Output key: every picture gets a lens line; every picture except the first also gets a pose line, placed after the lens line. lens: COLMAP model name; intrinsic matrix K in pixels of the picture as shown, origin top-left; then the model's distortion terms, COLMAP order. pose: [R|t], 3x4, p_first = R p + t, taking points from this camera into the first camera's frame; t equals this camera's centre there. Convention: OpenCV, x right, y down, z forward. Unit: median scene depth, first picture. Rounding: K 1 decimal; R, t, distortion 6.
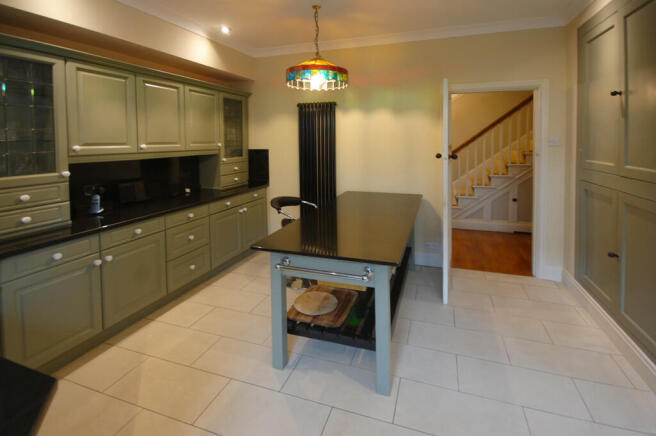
lens RADIAL K [[290.0, 0, 334.7], [0, 290.0, 220.8], [0, 0, 1]] dist [-0.002800, -0.004770]
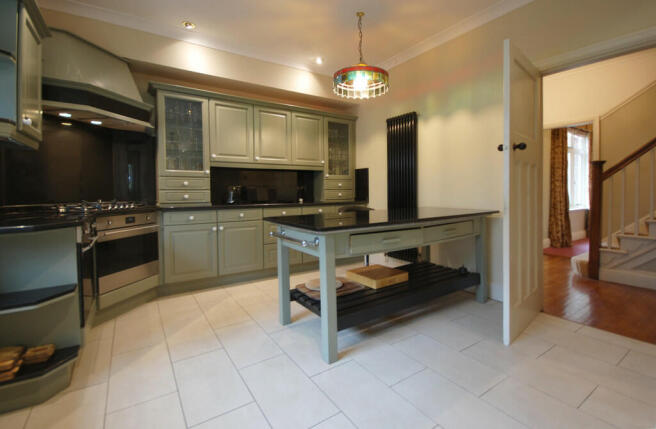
lens RADIAL K [[283.0, 0, 333.3], [0, 283.0, 269.6], [0, 0, 1]] dist [0.000026, 0.000194]
pose [[0.801524, 0.172704, -0.572480, 0.505309], [-0.164168, 0.984151, 0.067047, 0.121245], [0.574986, 0.040243, 0.817173, 0.085929]]
